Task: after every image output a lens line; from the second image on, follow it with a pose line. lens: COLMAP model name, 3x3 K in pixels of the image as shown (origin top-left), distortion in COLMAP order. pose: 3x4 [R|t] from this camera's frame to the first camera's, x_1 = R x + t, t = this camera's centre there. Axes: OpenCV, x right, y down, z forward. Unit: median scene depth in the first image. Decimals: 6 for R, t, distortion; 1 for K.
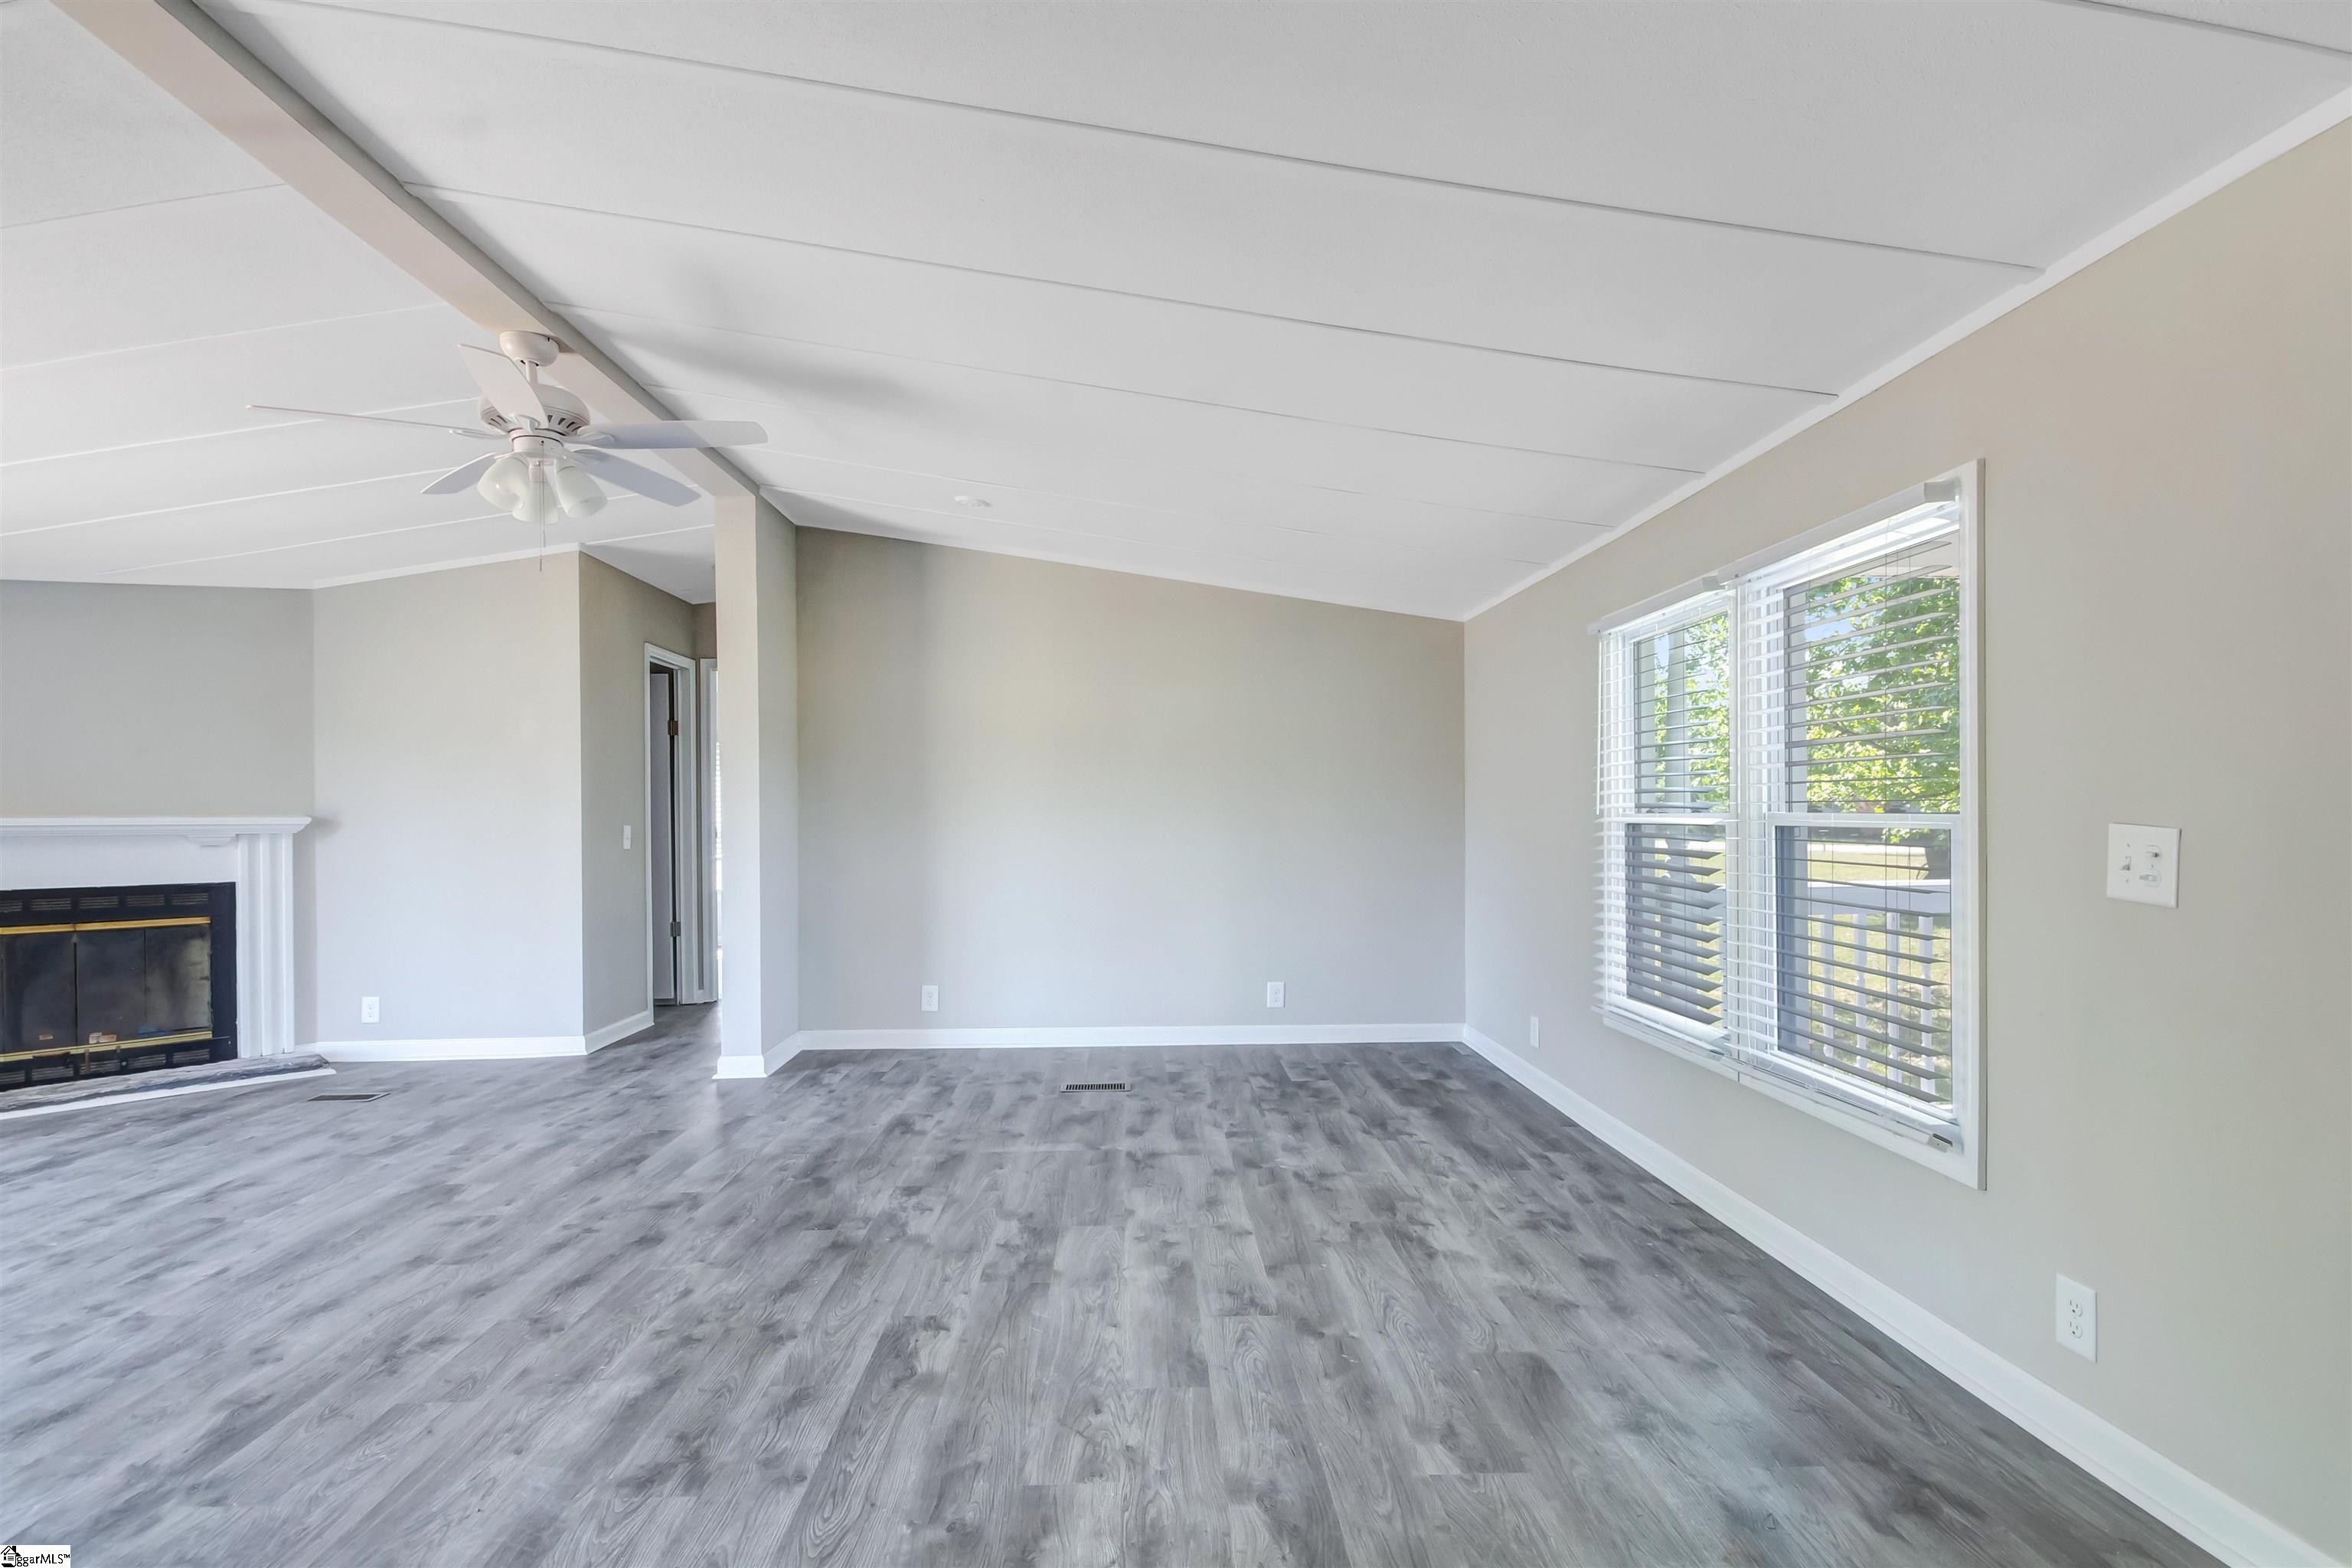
lens RADIAL K [[1114.9, 0, 1183.7], [0, 1114.9, 806.5], [0, 0, 1]] dist [-0.001090, -0.002917]
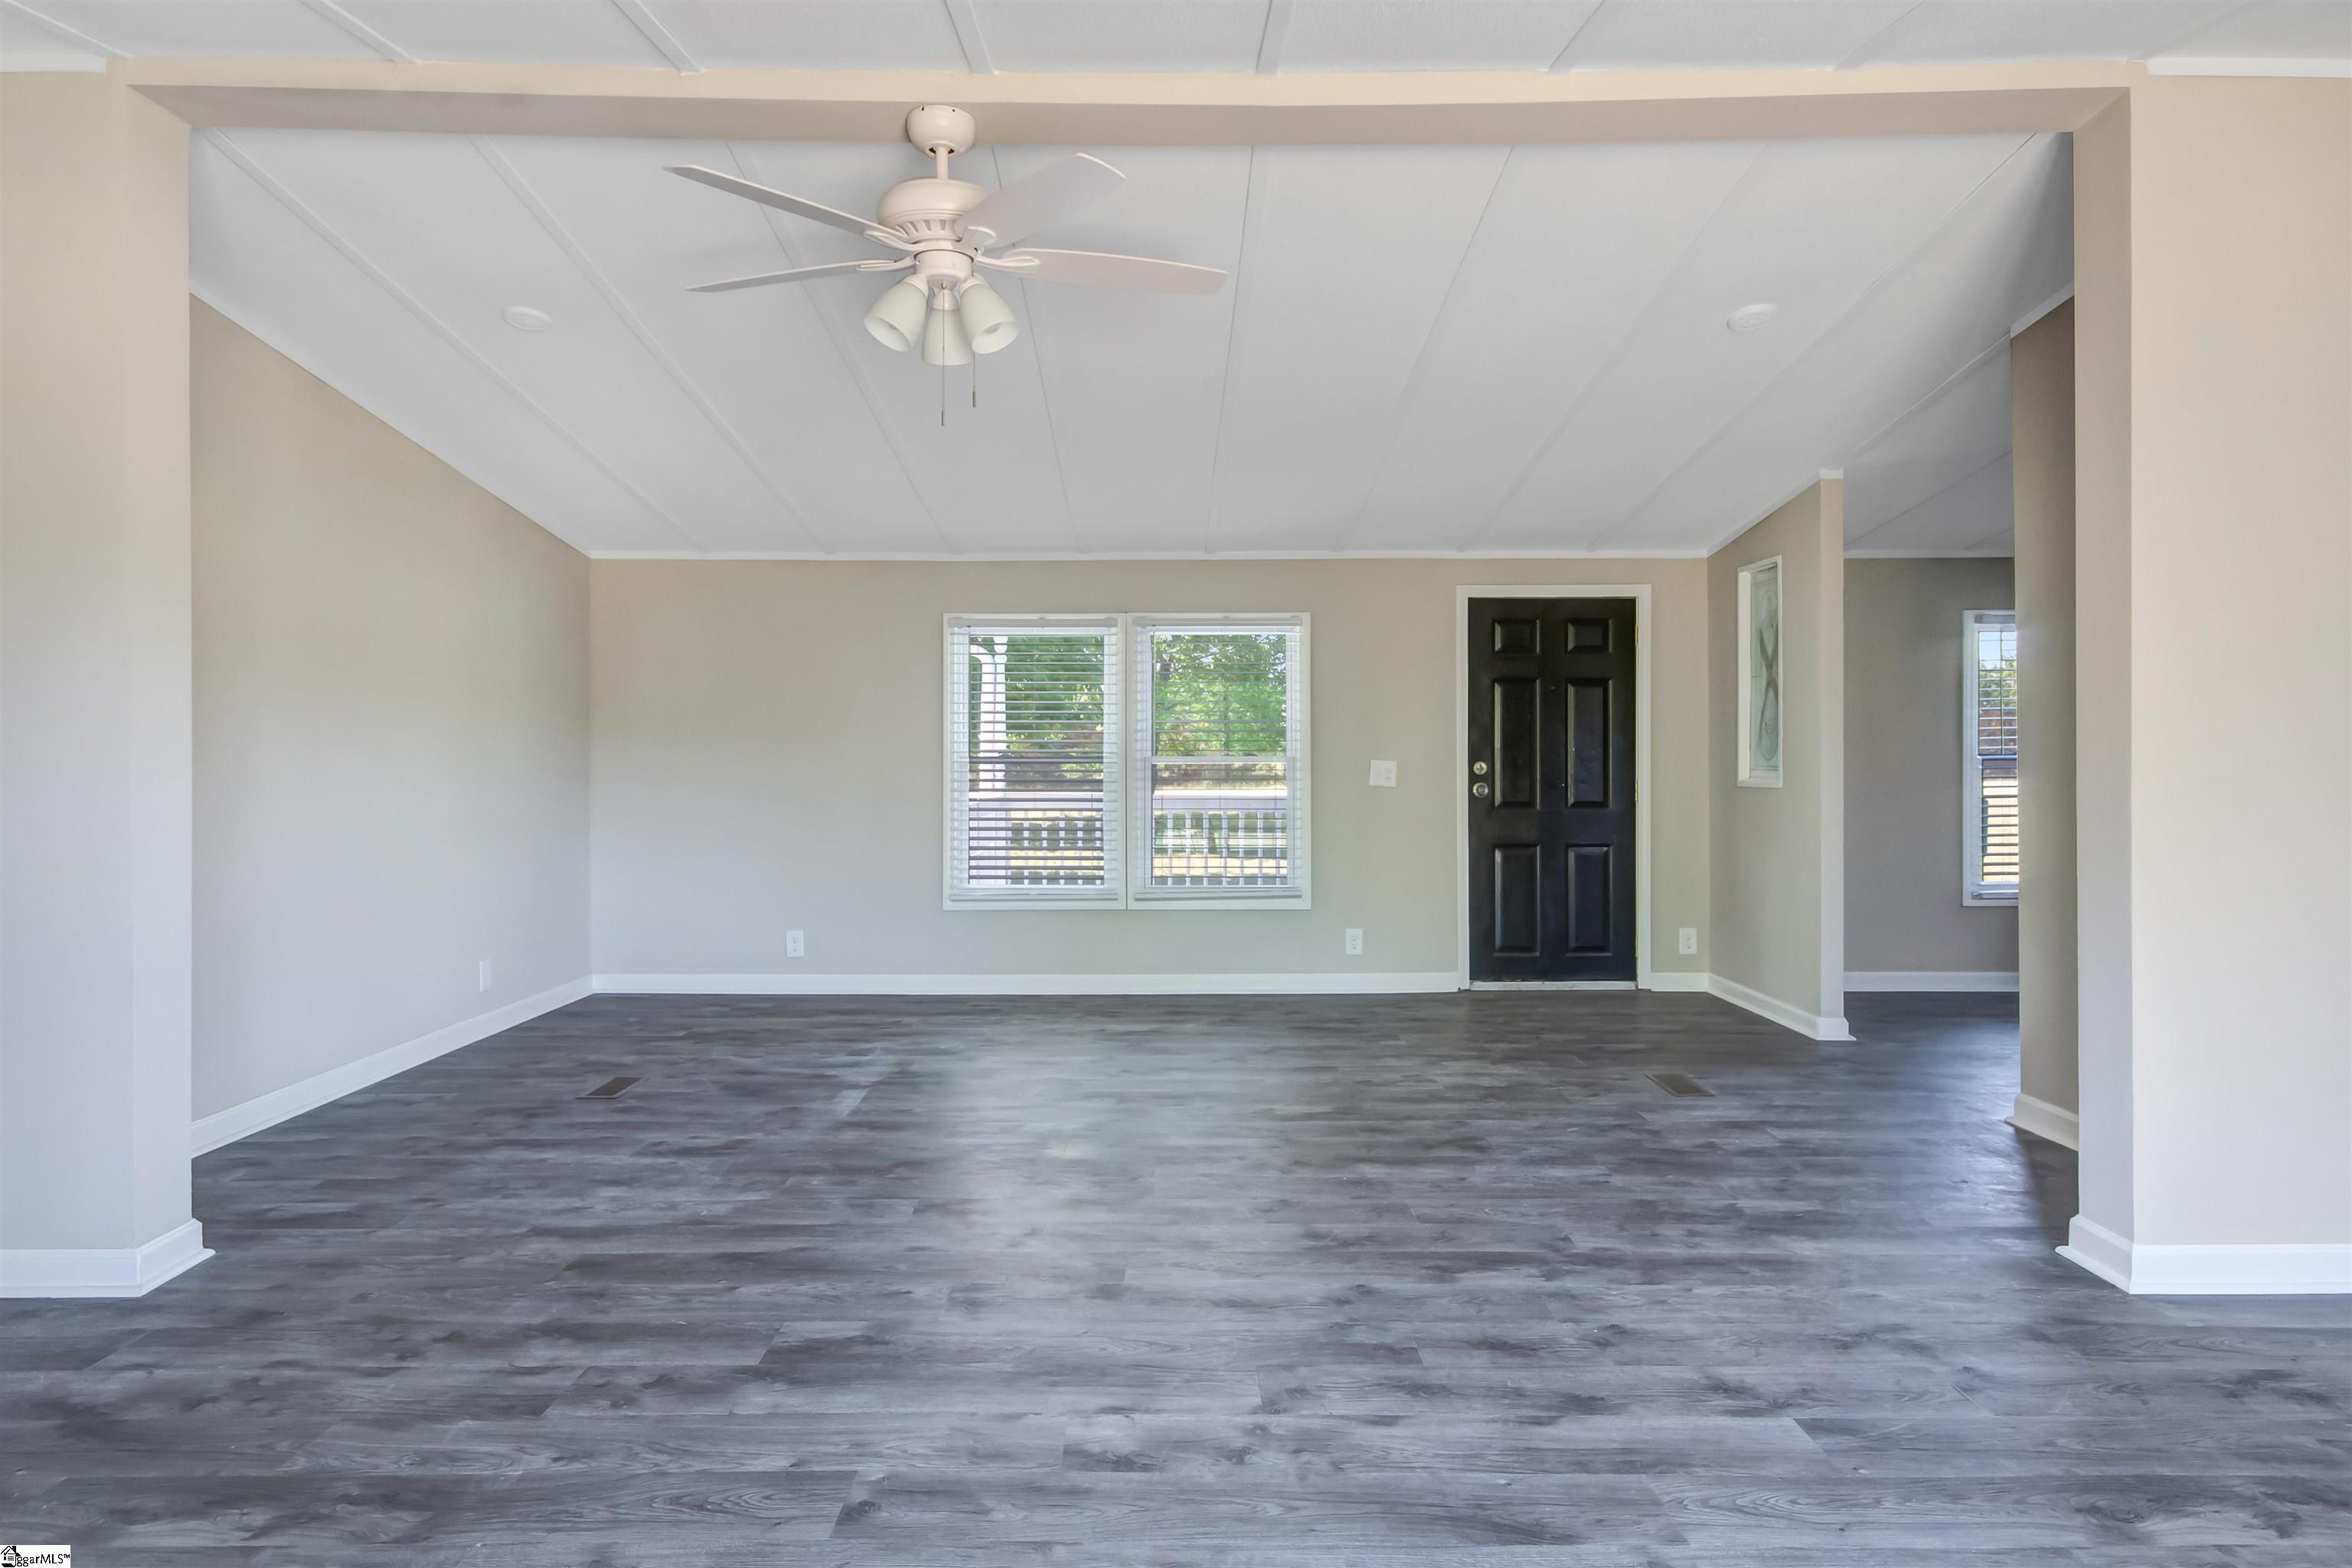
lens RADIAL K [[1277.3, 0, 1151.5], [0, 1277.3, 774.5], [0, 0, 1]] dist [0.003736, 0.001352]
pose [[0.060161, -0.007007, 0.998164, -1.583752], [-0.005291, 0.999959, 0.007339, 0.026478], [-0.998175, -0.005723, 0.060121, 0.903900]]
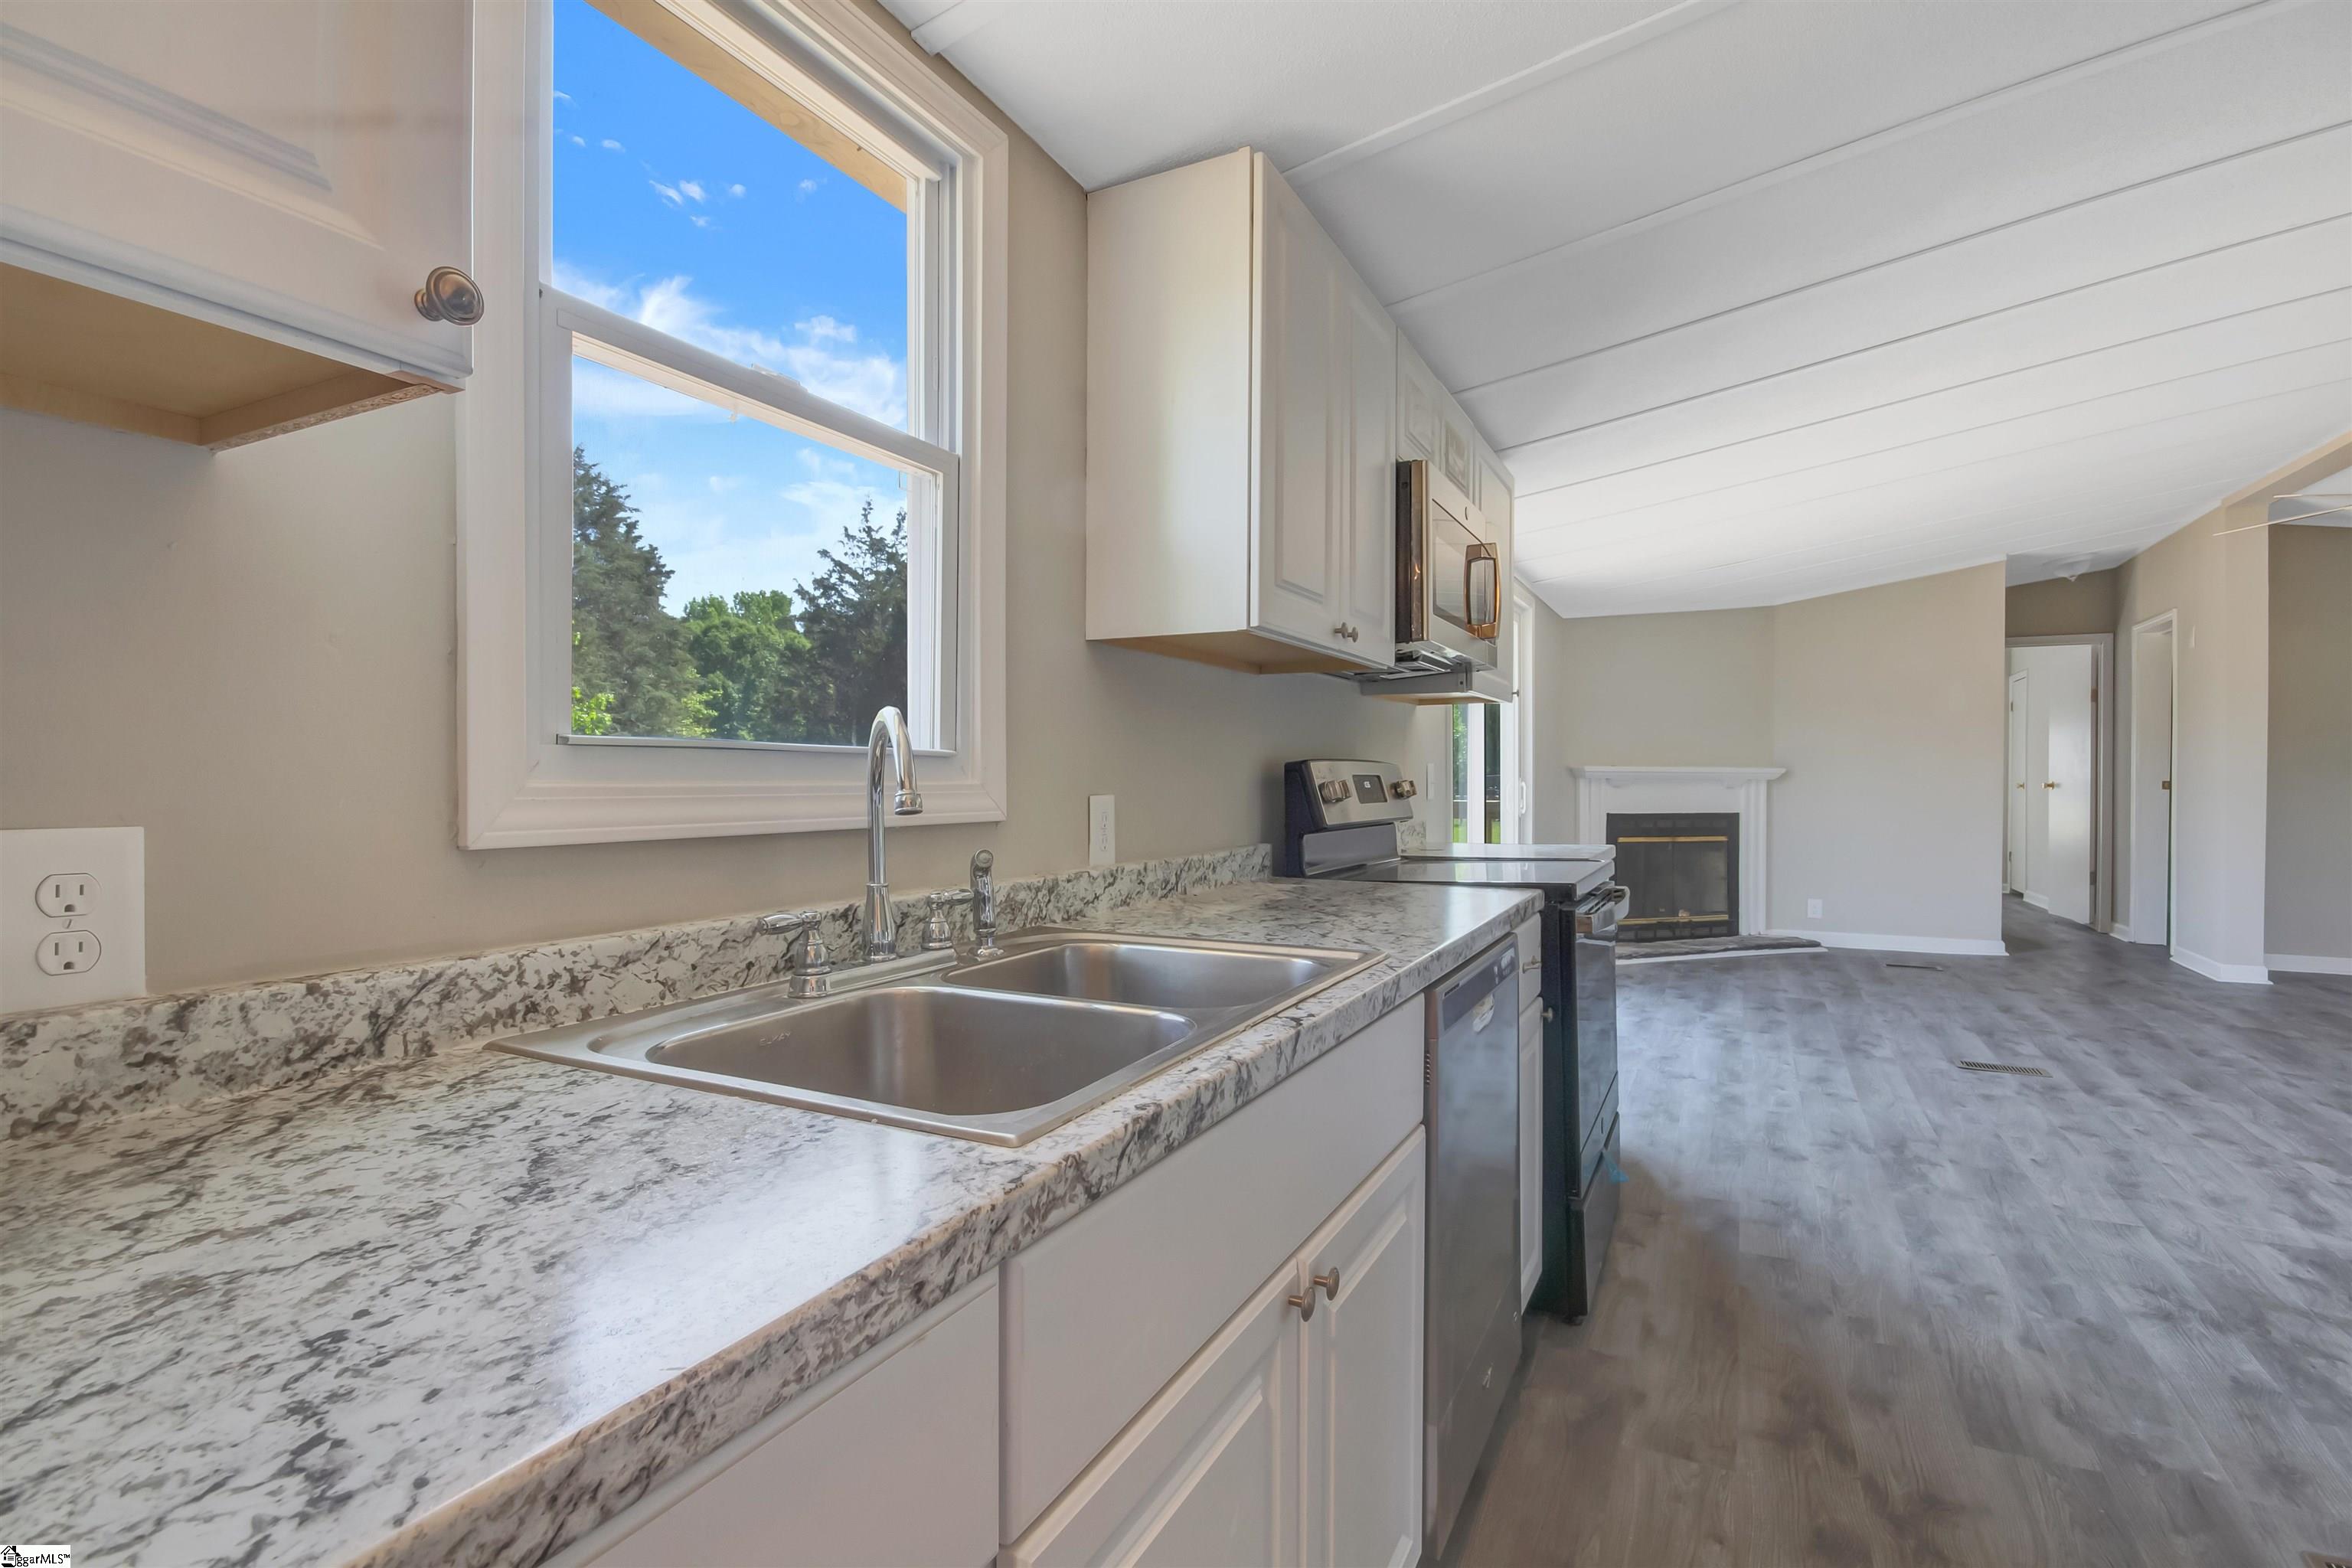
lens RADIAL K [[1114.9, 0, 1180.9], [0, 1114.9, 780.3], [0, 0, 1]] dist [-0.001090, -0.002917]
pose [[0.870435, 0.013864, -0.492088, -1.369471], [-0.007969, 0.999869, 0.014074, 0.023009], [0.492219, -0.008329, 0.870432, -1.048224]]
